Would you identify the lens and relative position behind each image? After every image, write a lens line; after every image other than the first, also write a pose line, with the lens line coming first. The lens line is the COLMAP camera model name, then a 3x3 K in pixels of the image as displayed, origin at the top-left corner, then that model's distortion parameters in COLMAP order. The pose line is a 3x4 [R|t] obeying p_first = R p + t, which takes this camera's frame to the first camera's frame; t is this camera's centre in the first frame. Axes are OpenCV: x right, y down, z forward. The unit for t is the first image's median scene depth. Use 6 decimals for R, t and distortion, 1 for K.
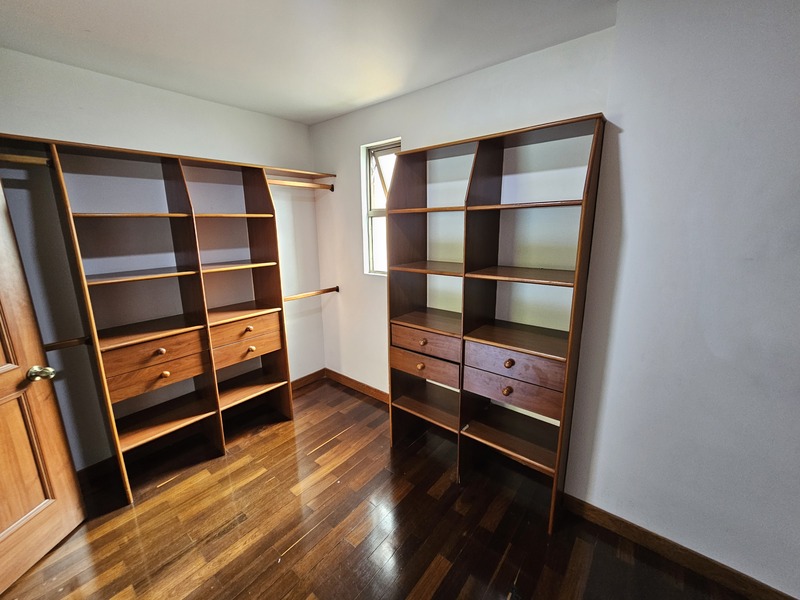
lens RADIAL K [[325.6, 0, 397.4], [0, 325.6, 294.7], [0, 0, 1]] dist [0.000018, -0.000195]
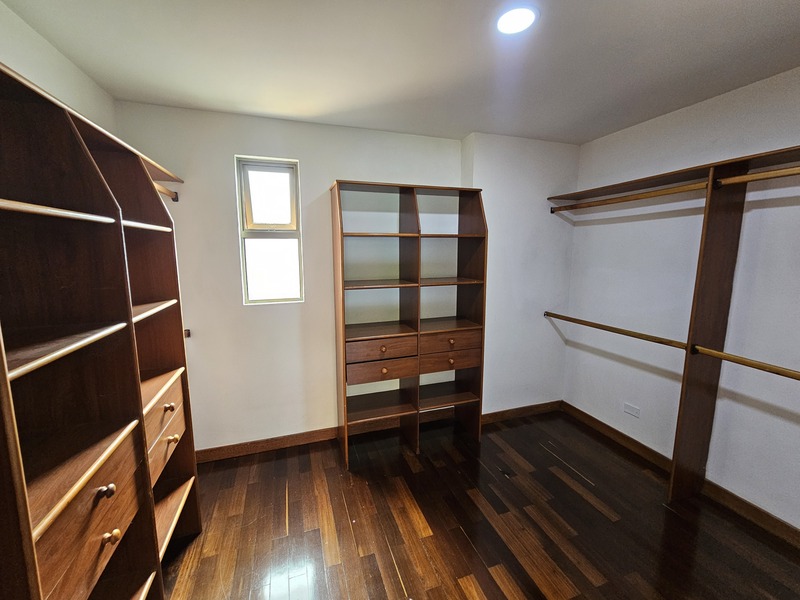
lens RADIAL K [[325.6, 0, 397.4], [0, 325.6, 294.7], [0, 0, 1]] dist [0.000018, -0.000195]
pose [[0.528437, -0.106722, 0.842238, -0.839564], [0.168374, 0.985535, 0.019238, -0.059844], [-0.832109, 0.131645, 0.538762, 0.318619]]
